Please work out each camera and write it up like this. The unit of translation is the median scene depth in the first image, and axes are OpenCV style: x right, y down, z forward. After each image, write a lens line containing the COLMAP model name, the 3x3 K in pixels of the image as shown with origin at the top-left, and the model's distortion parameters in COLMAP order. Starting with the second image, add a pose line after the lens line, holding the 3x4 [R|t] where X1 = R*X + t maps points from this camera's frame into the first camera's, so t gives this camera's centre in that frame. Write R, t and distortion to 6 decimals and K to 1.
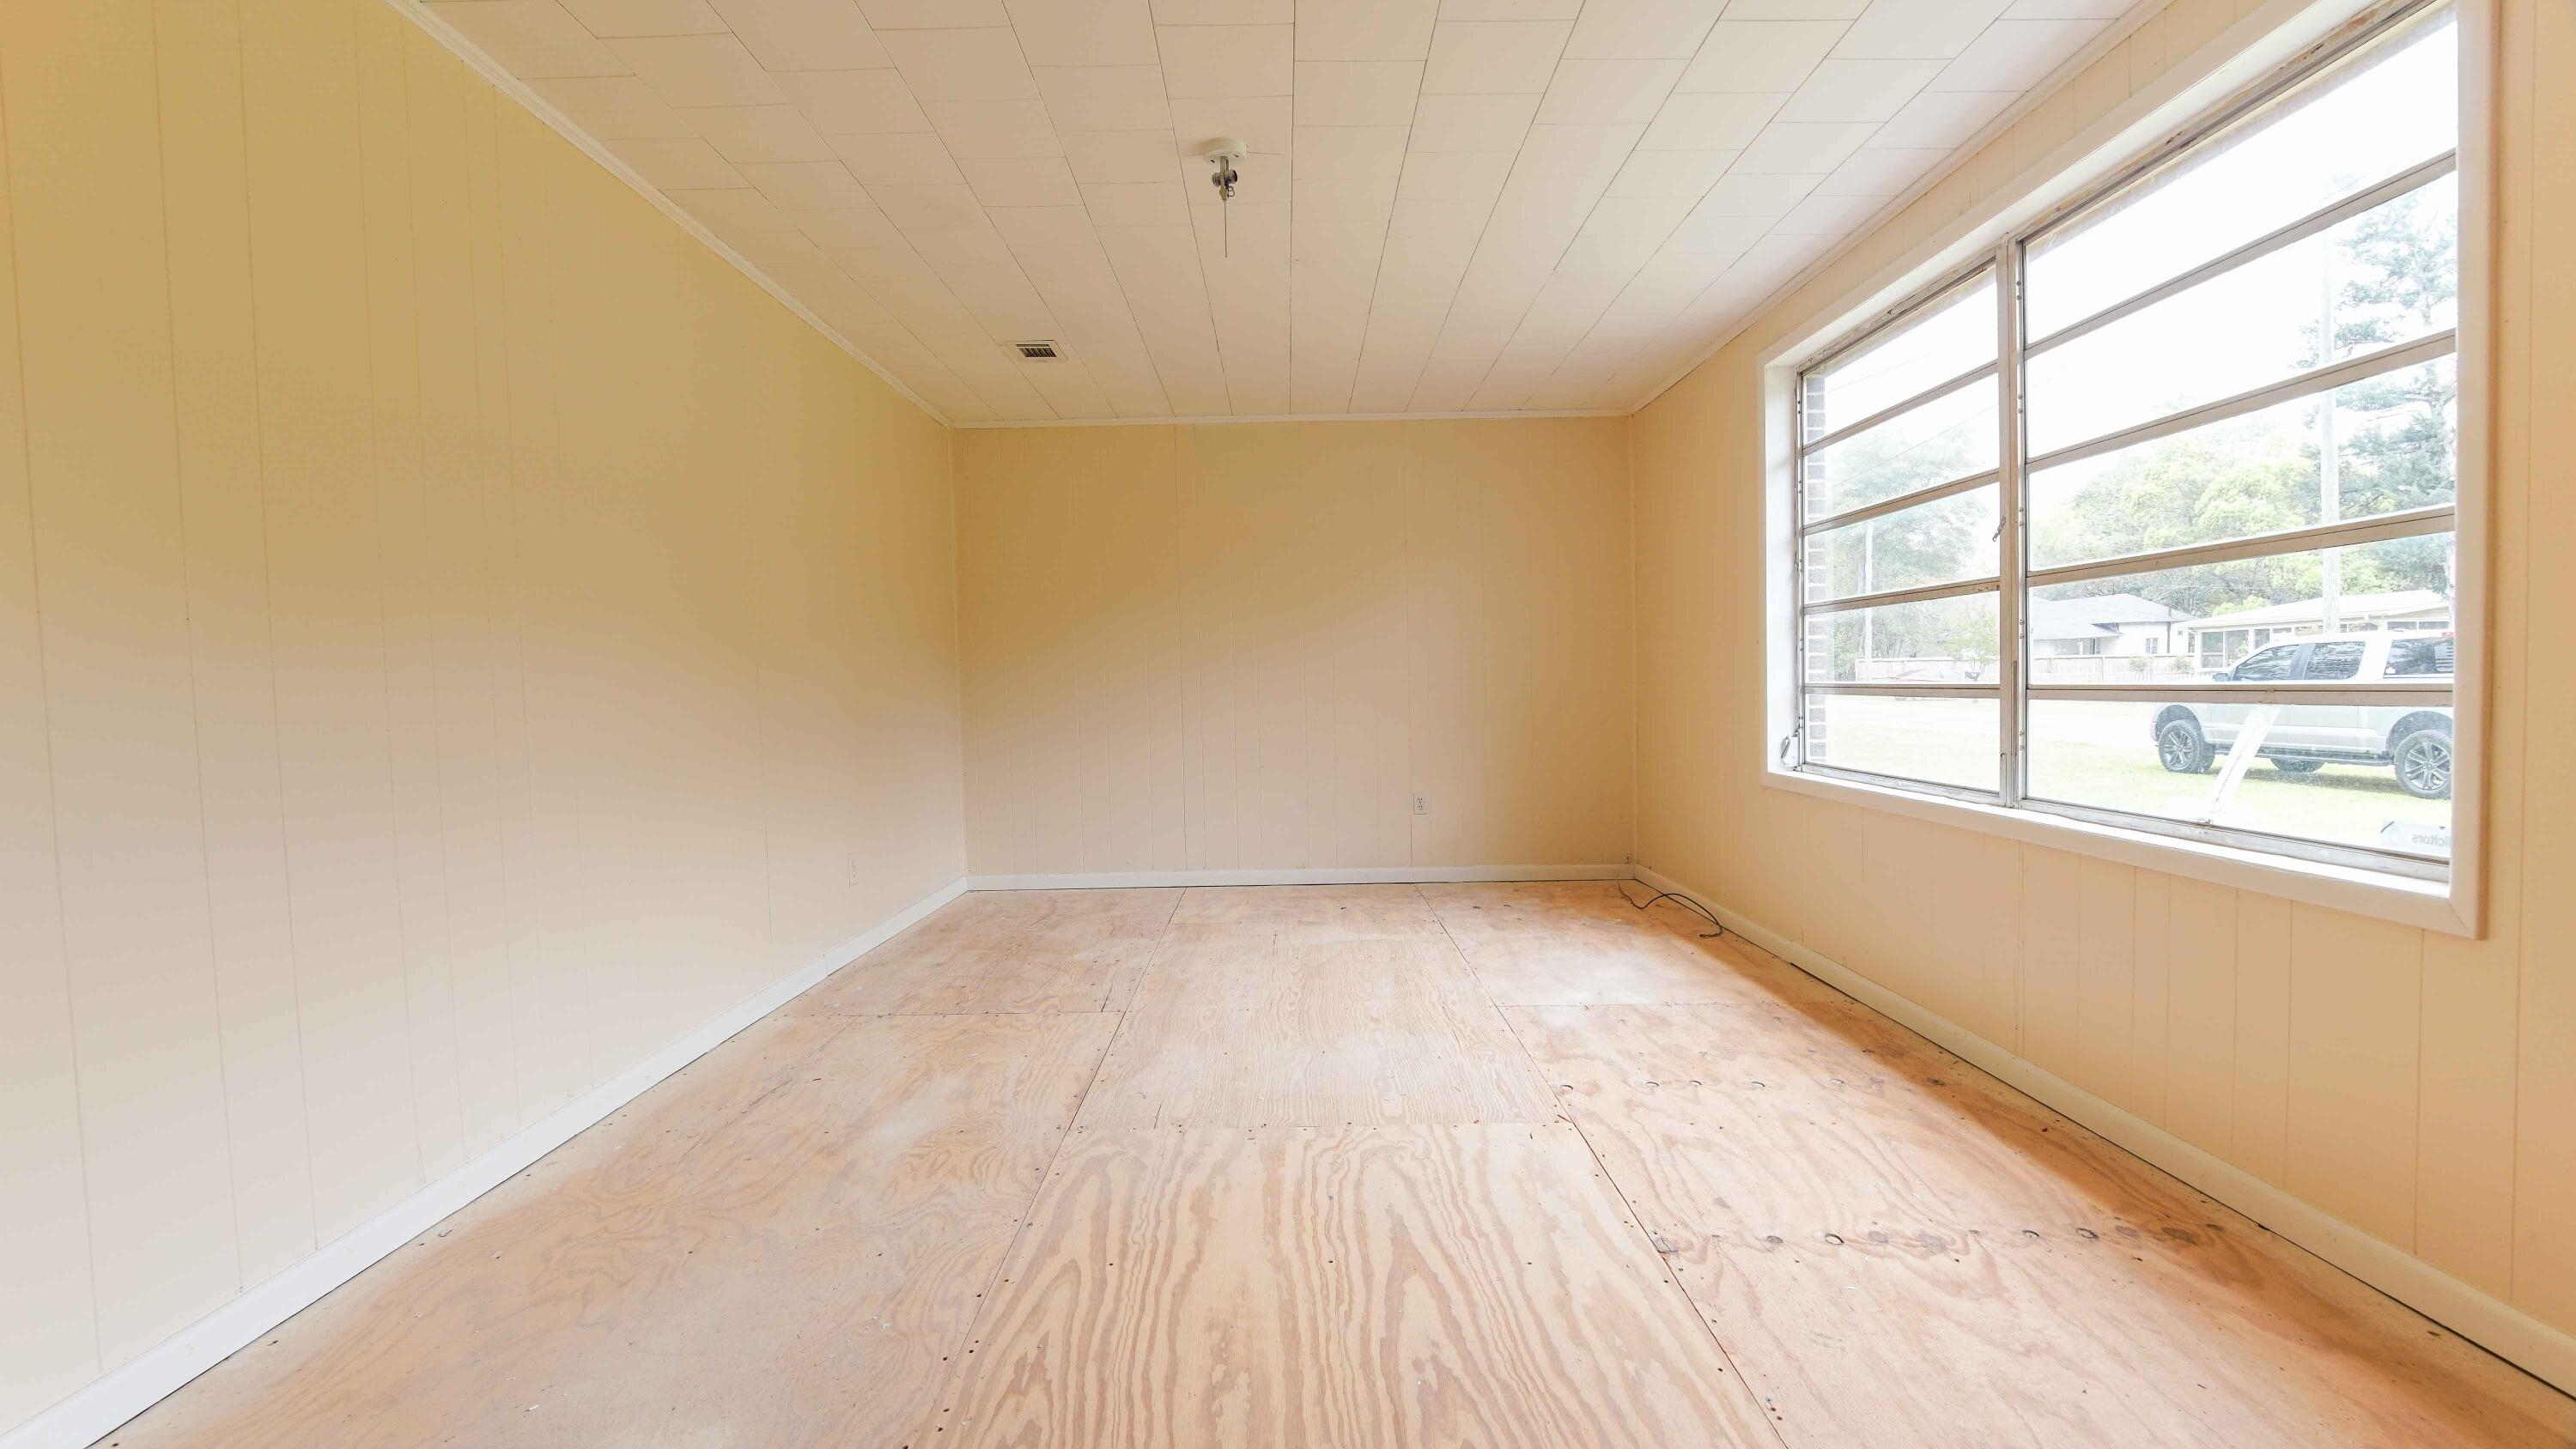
lens RADIAL K [[1141.7, 0, 1288.0], [0, 1141.7, 724.5], [0, 0, 1]] dist [-0.026477, -0.000011]
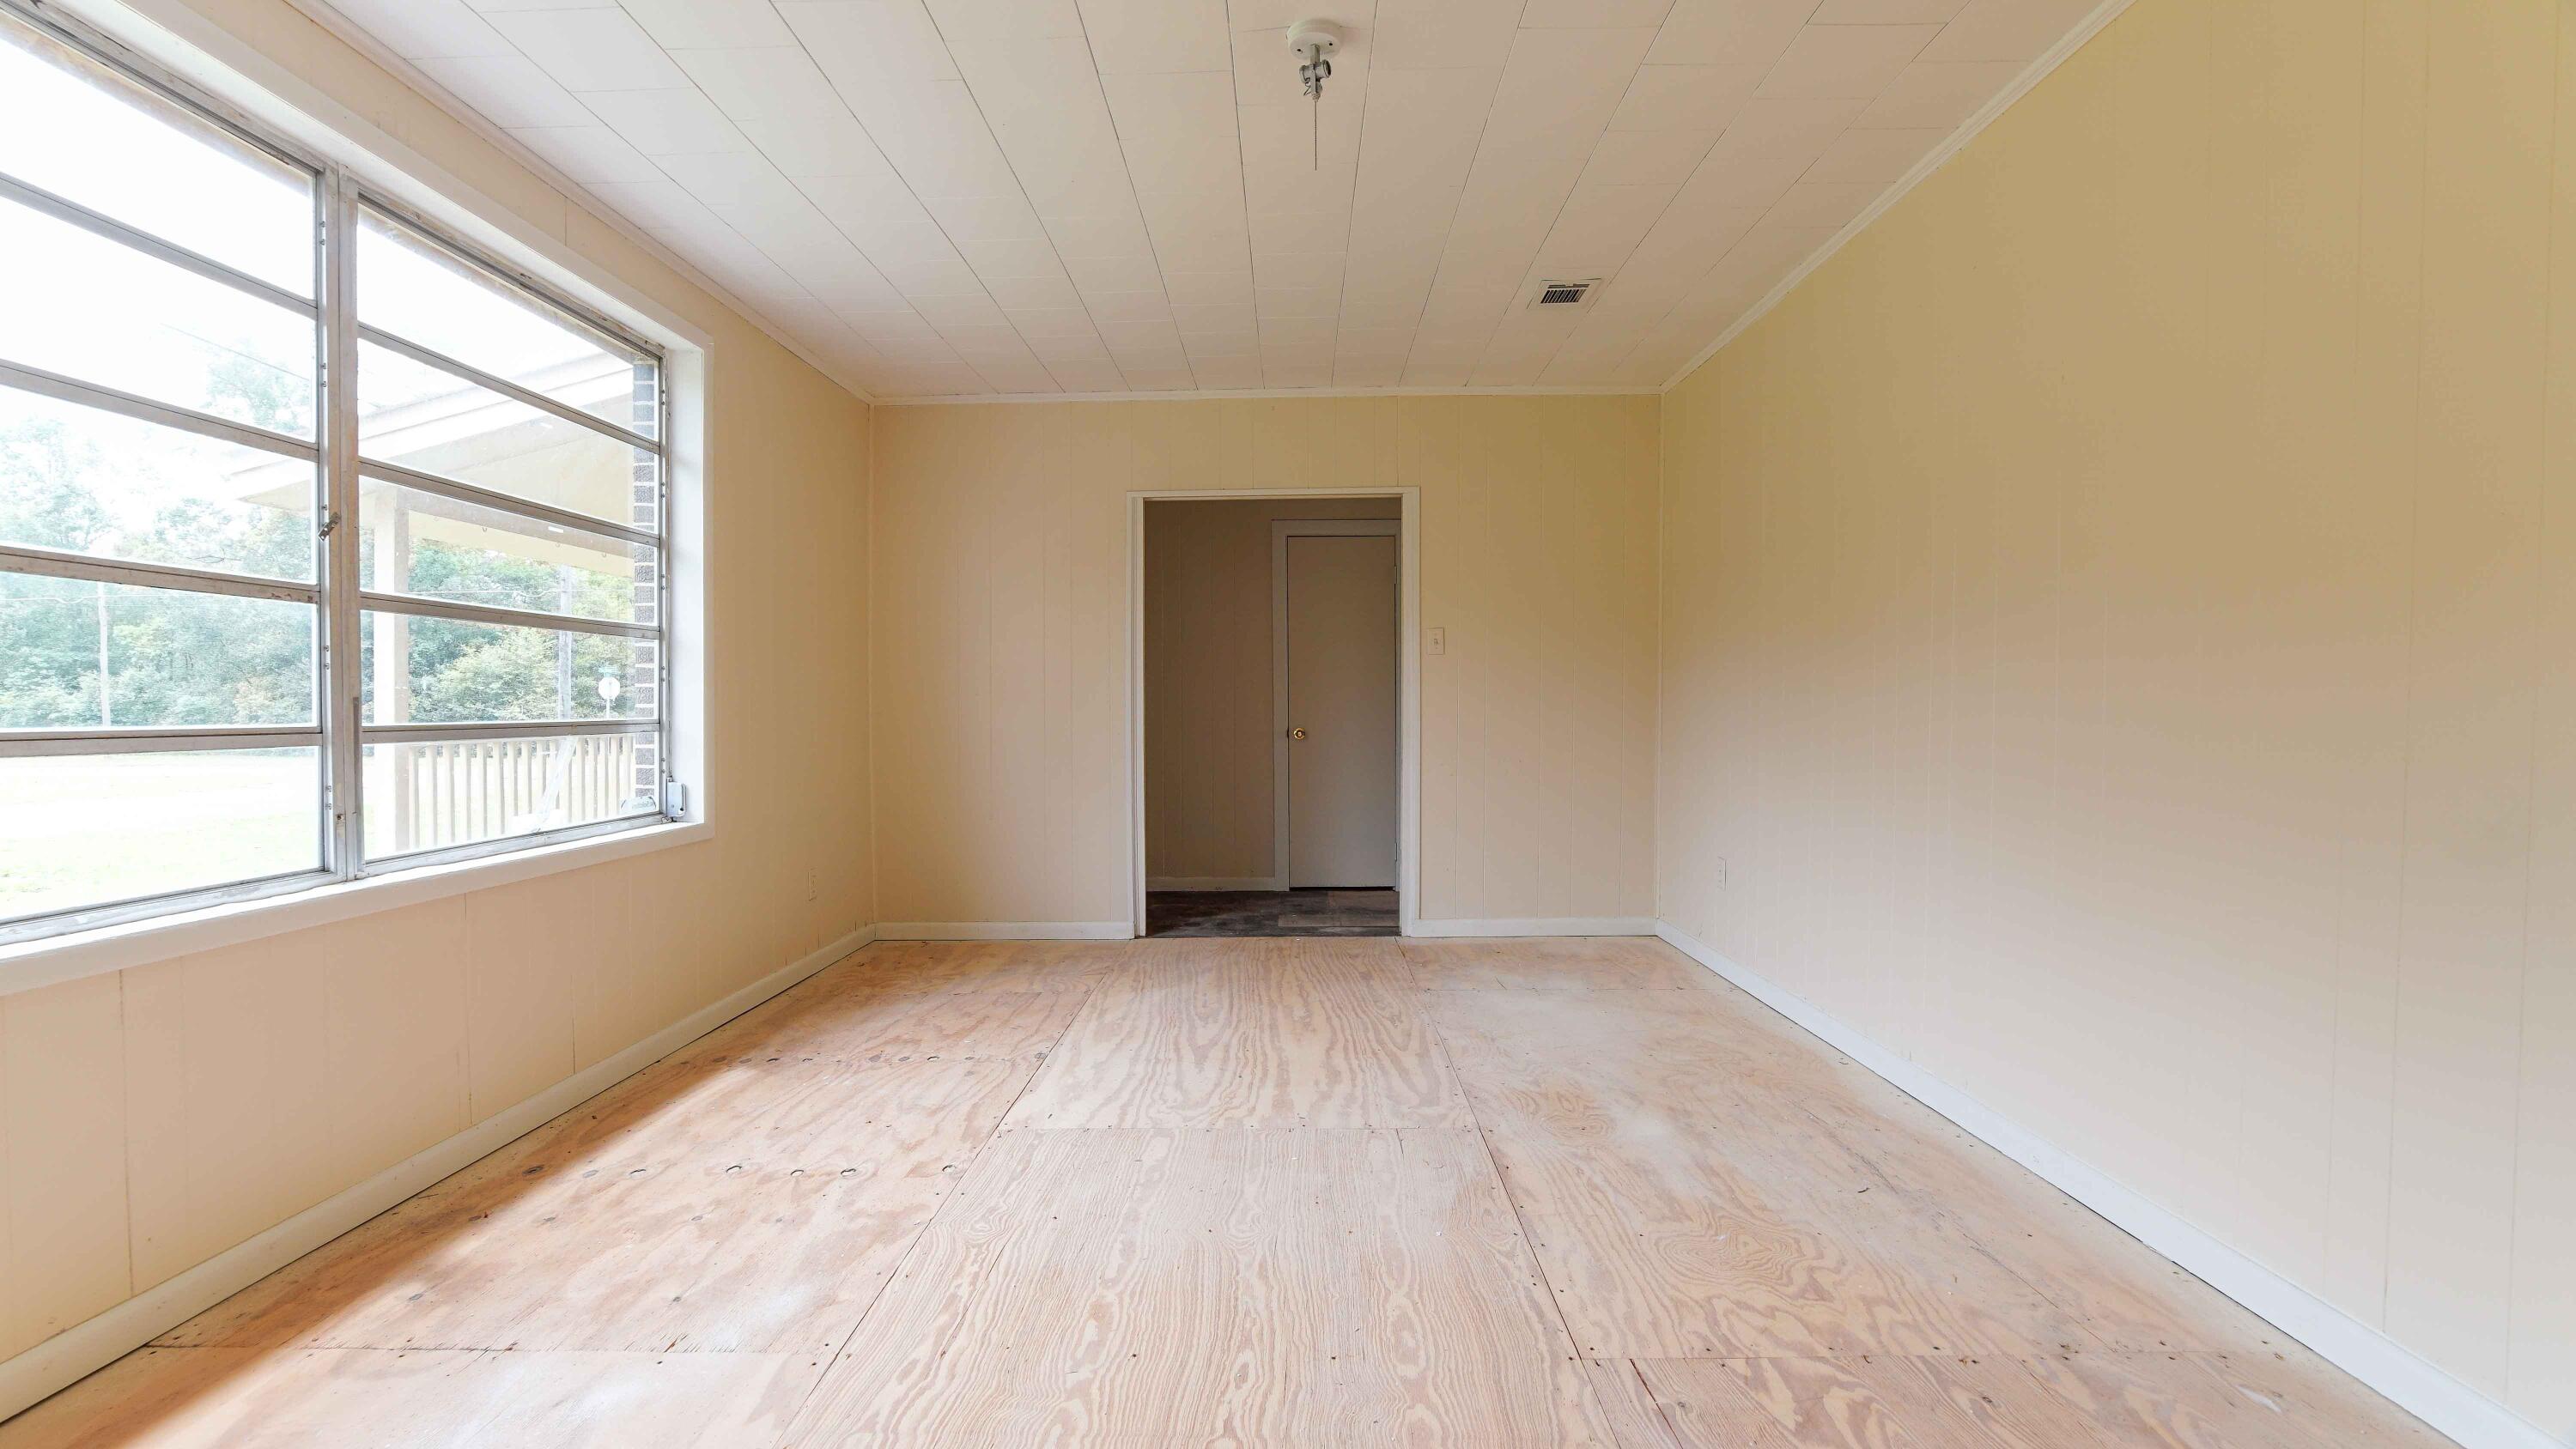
lens RADIAL K [[1210.4, 0, 1288.0], [0, 1210.4, 724.5], [0, 0, 1]] dist [0.000389, 0.000232]
pose [[-0.999673, 0.023819, 0.009298, -0.039062], [0.024251, 0.998478, 0.049524, -0.073903], [-0.008105, 0.049733, -0.998730, 2.172778]]
